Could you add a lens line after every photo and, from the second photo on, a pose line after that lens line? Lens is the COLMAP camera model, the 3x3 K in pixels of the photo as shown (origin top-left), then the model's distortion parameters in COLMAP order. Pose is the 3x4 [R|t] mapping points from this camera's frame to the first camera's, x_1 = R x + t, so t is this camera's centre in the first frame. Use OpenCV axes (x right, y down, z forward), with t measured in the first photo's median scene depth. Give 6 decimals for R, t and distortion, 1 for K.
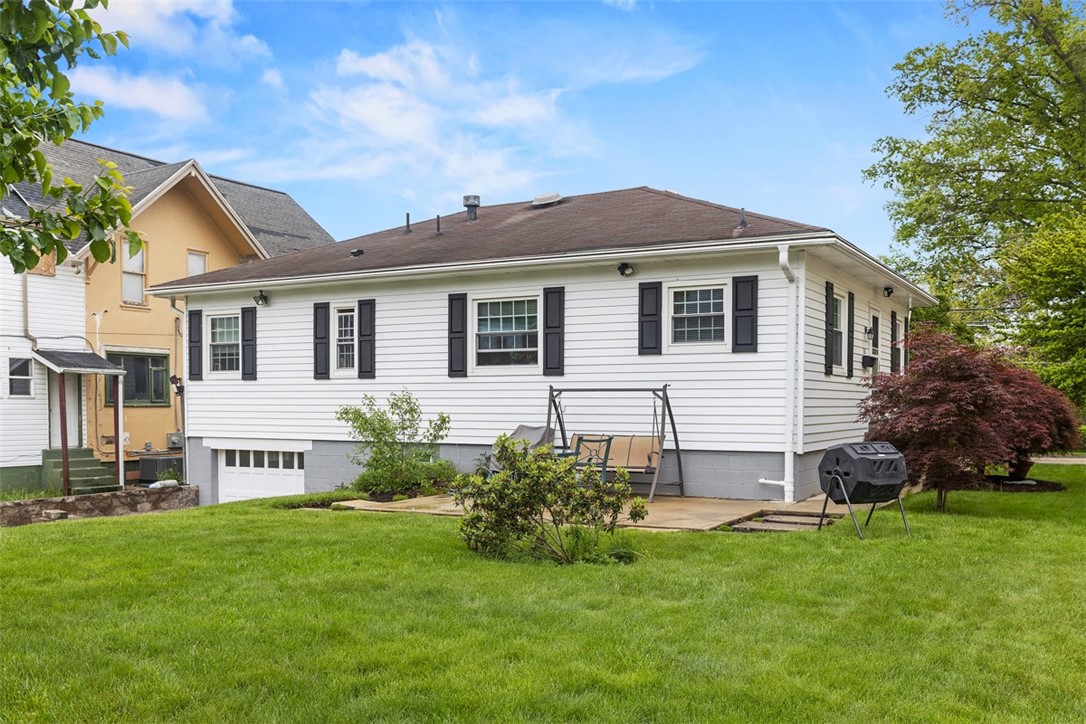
lens RADIAL K [[989.5, 0, 546.2], [0, 989.5, 424.8], [0, 0, 1]] dist [-0.002544, 0.000000]
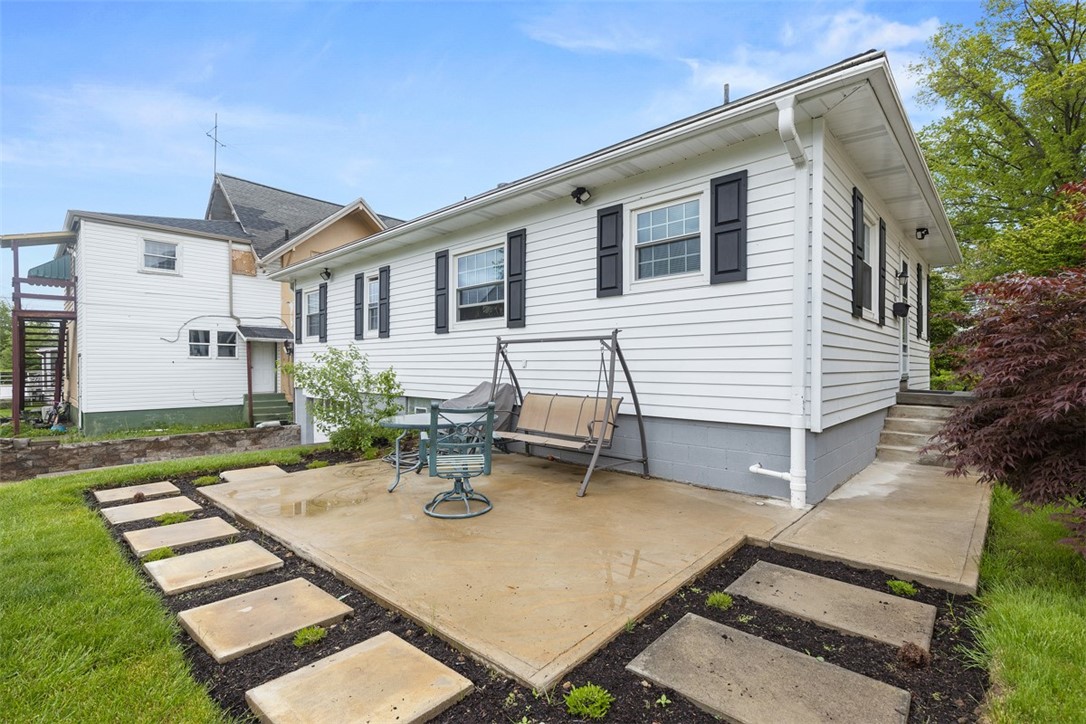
lens RADIAL K [[495.9, 0, 545.9], [0, 495.9, 364.1], [0, 0, 1]] dist [0.014852, -0.004055]
pose [[0.971900, -0.001087, -0.235391, 0.144510], [-0.004786, 0.999691, -0.024379, -0.005122], [0.235345, 0.024820, 0.971595, 0.574004]]
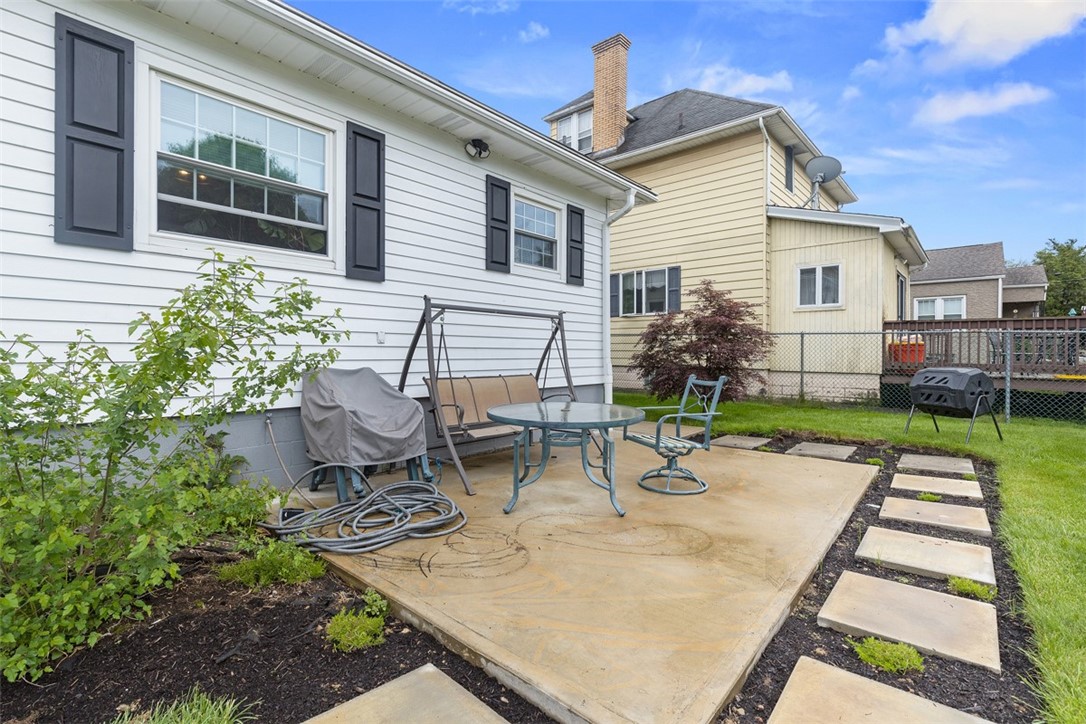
lens RADIAL K [[495.9, 0, 548.2], [0, 495.9, 354.3], [0, 0, 1]] dist [0.014852, -0.004055]
pose [[0.192251, -0.009488, 0.981300, -0.264821], [0.010148, 0.999919, 0.007680, -0.007511], [-0.981293, 0.008482, 0.192331, 0.855144]]
